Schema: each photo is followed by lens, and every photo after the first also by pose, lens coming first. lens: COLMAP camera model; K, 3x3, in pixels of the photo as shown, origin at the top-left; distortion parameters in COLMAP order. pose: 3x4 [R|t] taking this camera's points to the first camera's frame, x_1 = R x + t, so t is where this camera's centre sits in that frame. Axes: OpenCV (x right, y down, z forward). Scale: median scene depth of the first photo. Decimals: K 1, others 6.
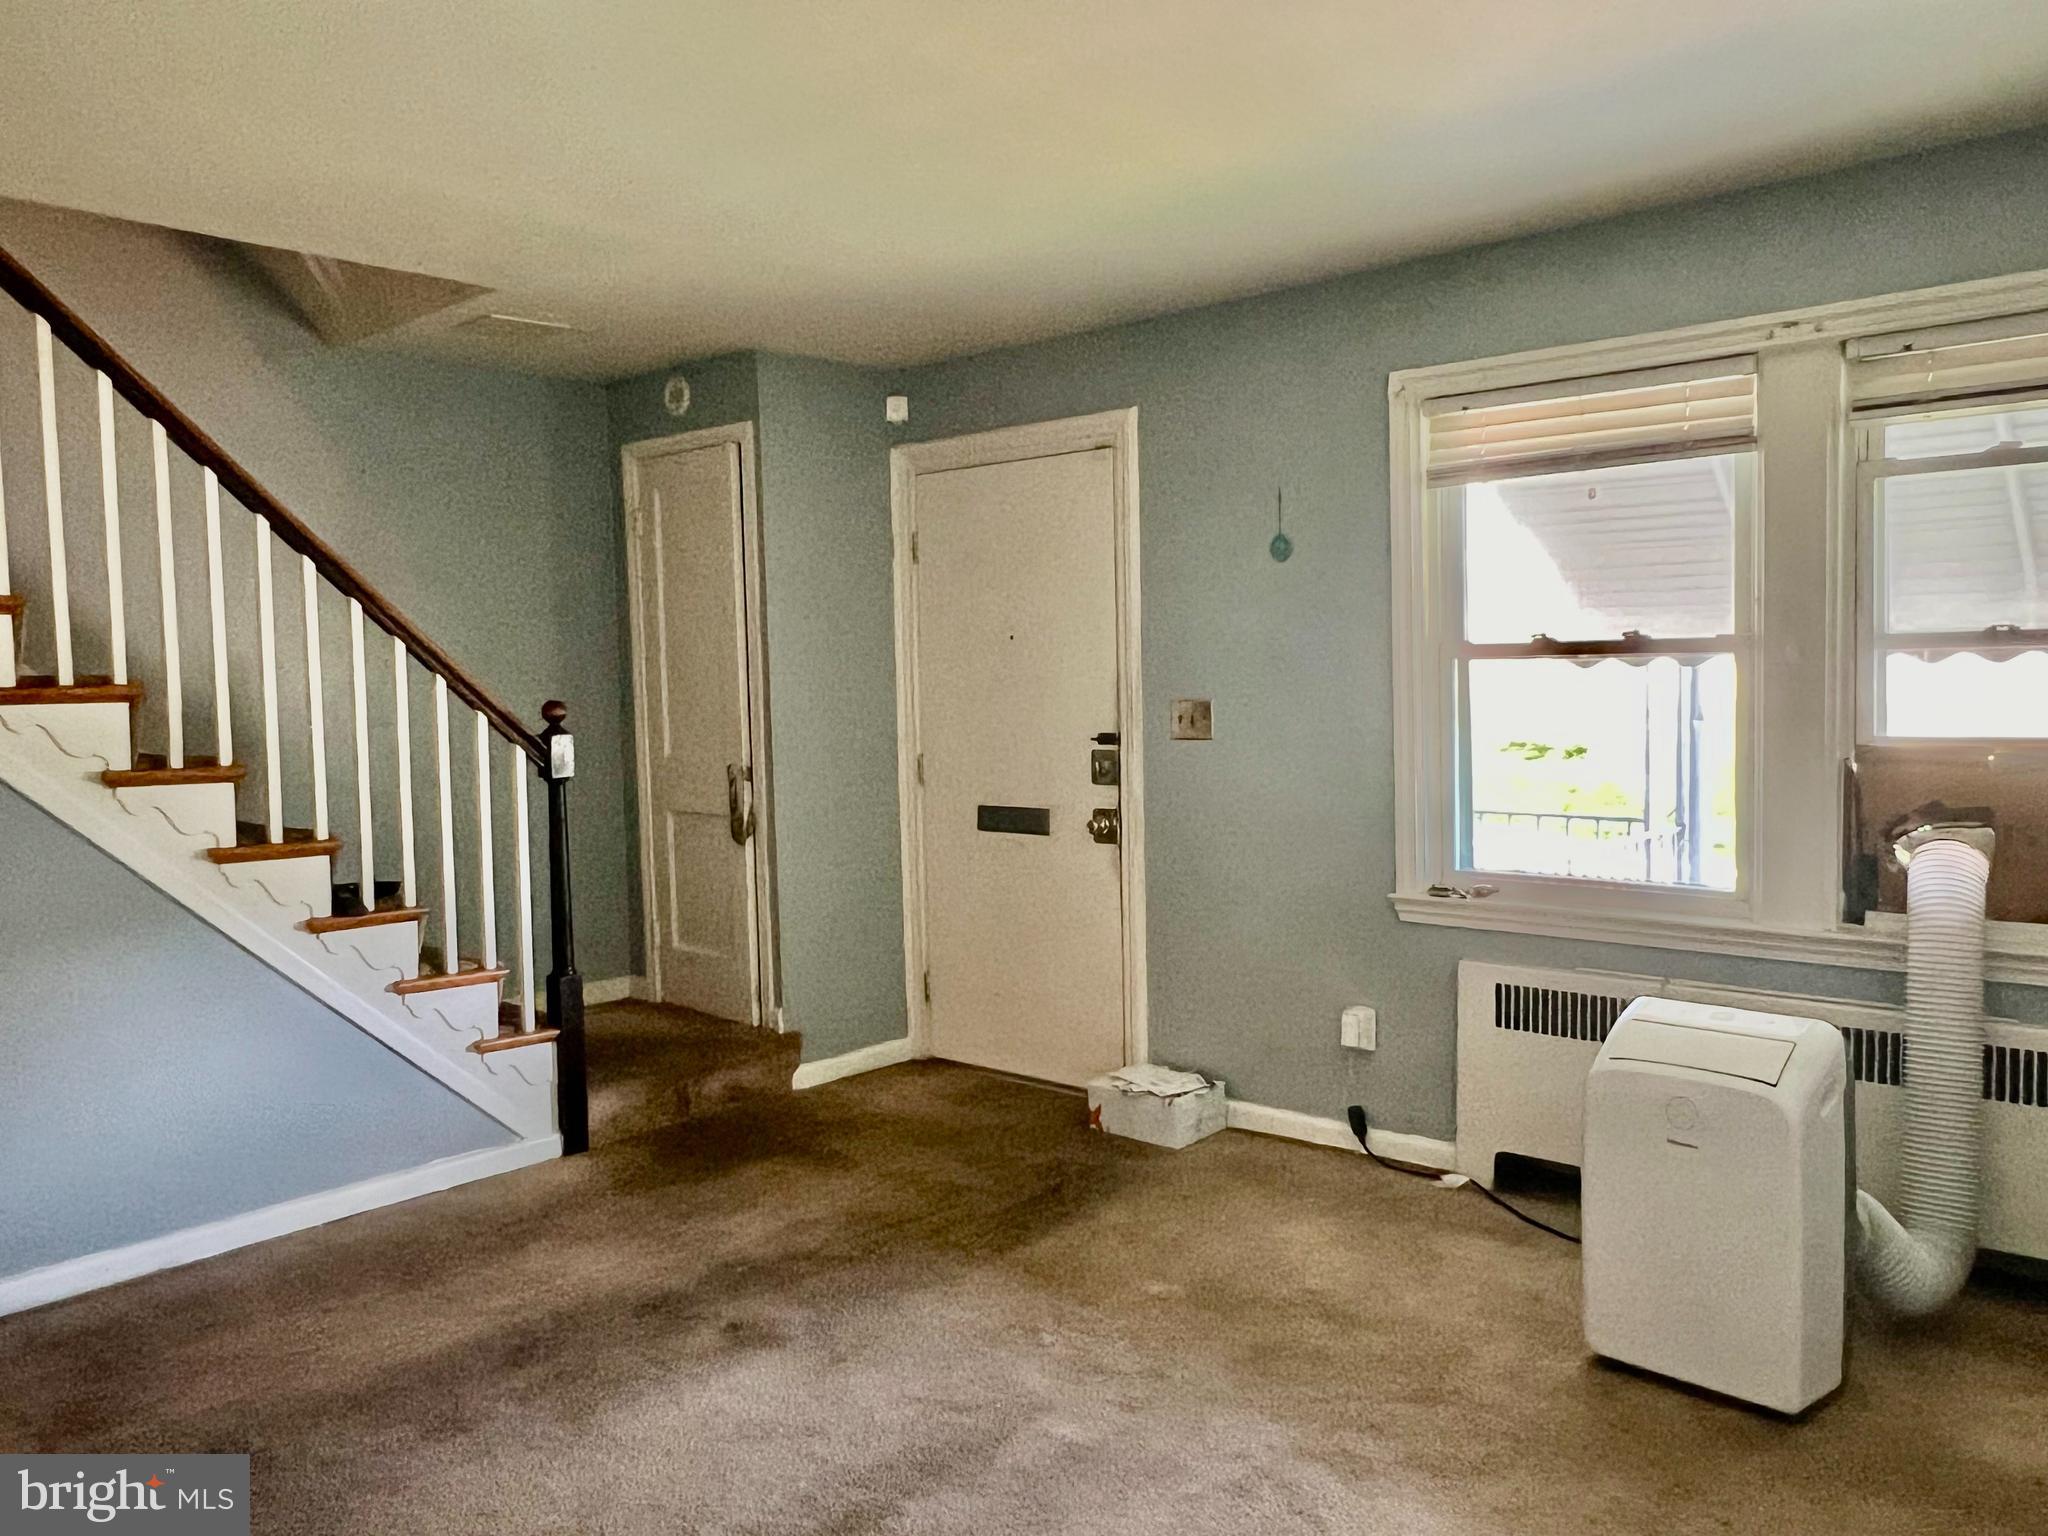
lens RADIAL K [[1575.0, 0, 1016.1], [0, 1575.0, 762.8], [0, 0, 1]] dist [0.024051, -0.029214]
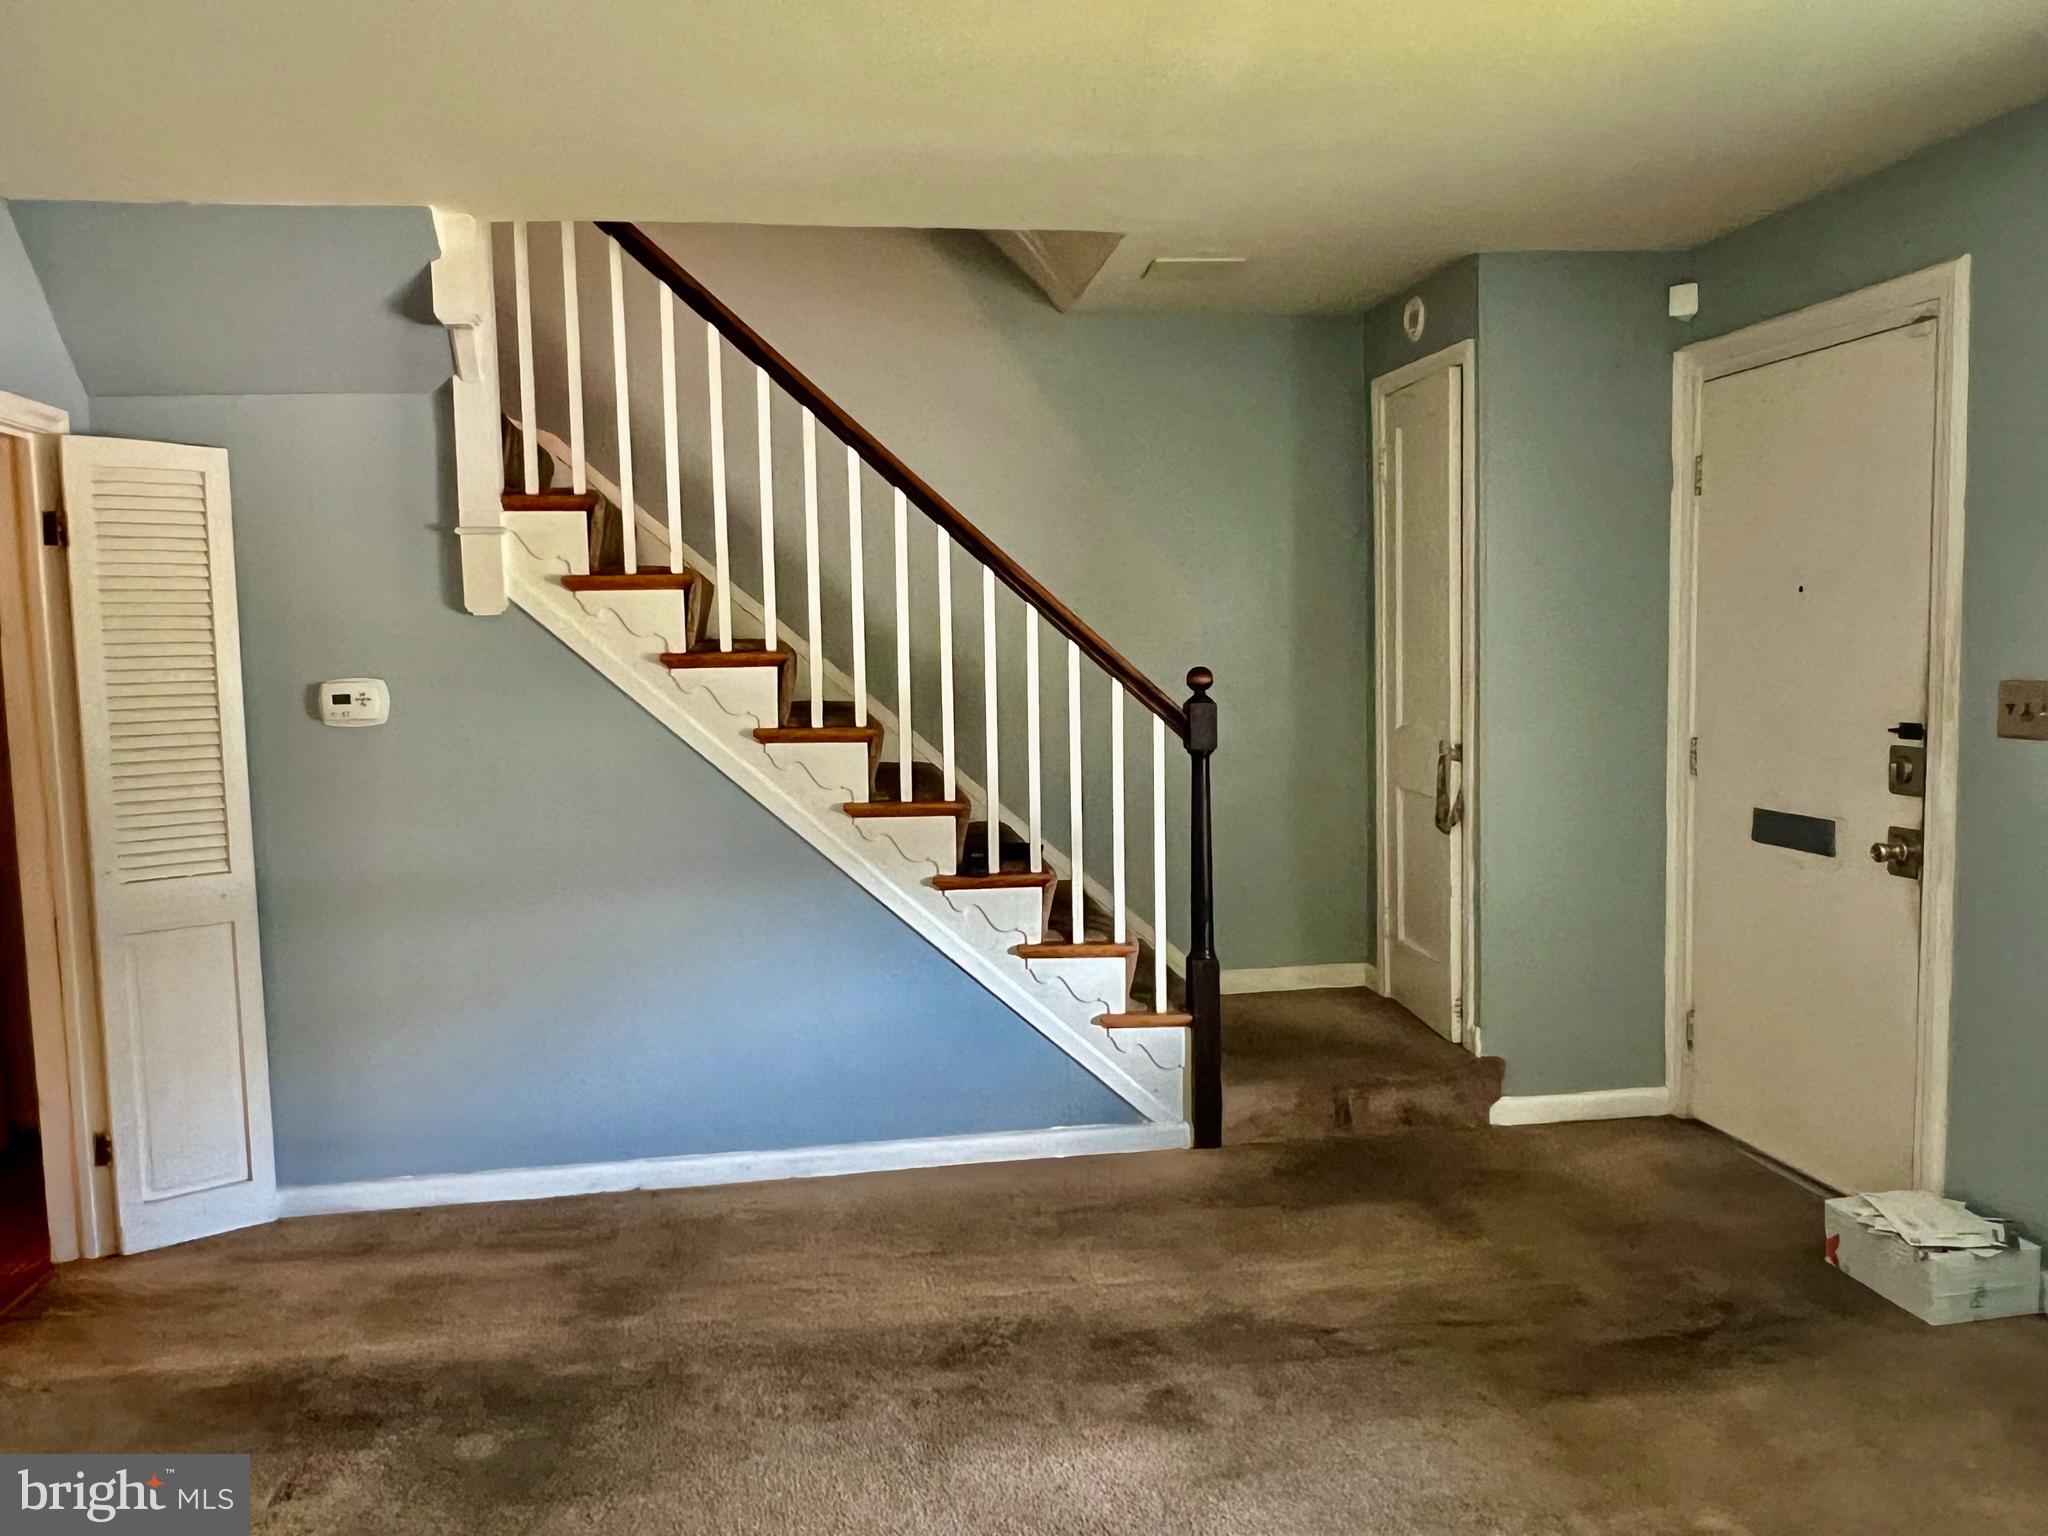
lens RADIAL K [[1575.0, 0, 1028.6], [0, 1575.0, 766.2], [0, 0, 1]] dist [0.024051, -0.029214]
pose [[0.774749, 0.058080, -0.629596, 0.219370], [-0.033981, 0.998158, 0.050265, -0.023917], [0.631355, -0.017548, 0.775295, 0.207647]]
